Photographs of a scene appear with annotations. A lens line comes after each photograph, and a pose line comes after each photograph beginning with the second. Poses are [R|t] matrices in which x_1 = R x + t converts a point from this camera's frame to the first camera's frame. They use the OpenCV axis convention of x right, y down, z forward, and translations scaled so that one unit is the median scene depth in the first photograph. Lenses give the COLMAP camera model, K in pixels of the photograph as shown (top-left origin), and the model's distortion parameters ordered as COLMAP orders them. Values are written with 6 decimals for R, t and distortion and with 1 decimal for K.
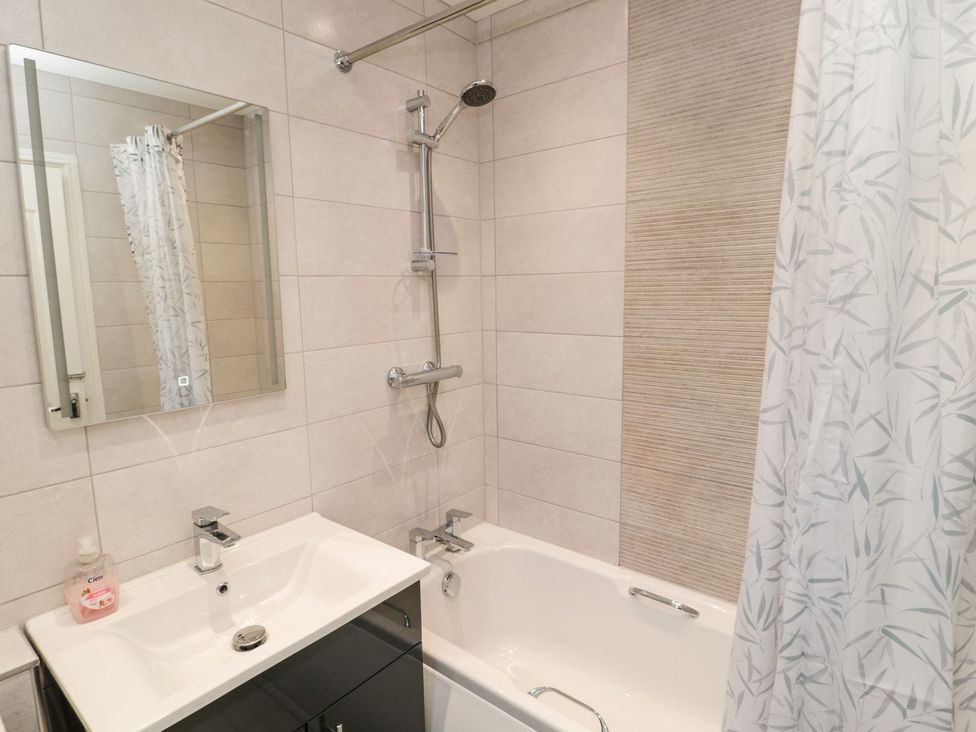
lens RADIAL K [[539.6, 0, 488.0], [0, 539.6, 366.0], [0, 0, 1]] dist [0.000351, -0.012651]
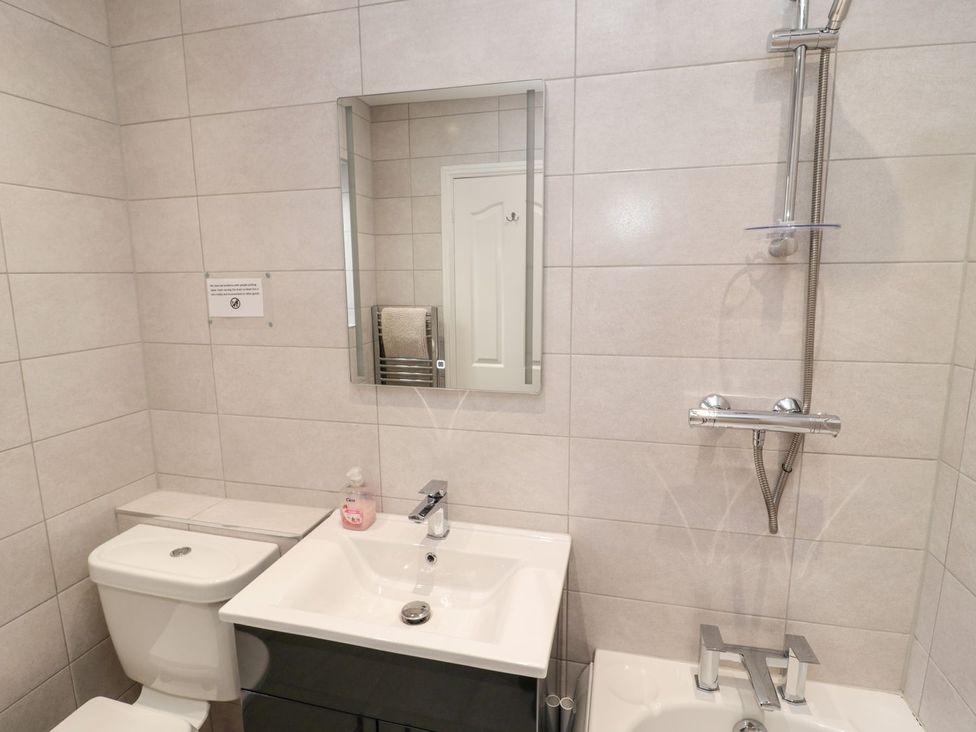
lens RADIAL K [[539.6, 0, 488.0], [0, 539.6, 366.0], [0, 0, 1]] dist [0.000351, -0.012651]
pose [[0.410066, 0.172075, -0.895676, 0.329760], [-0.129415, 0.983082, 0.129617, -0.088336], [0.902827, 0.062763, 0.425398, 0.435196]]
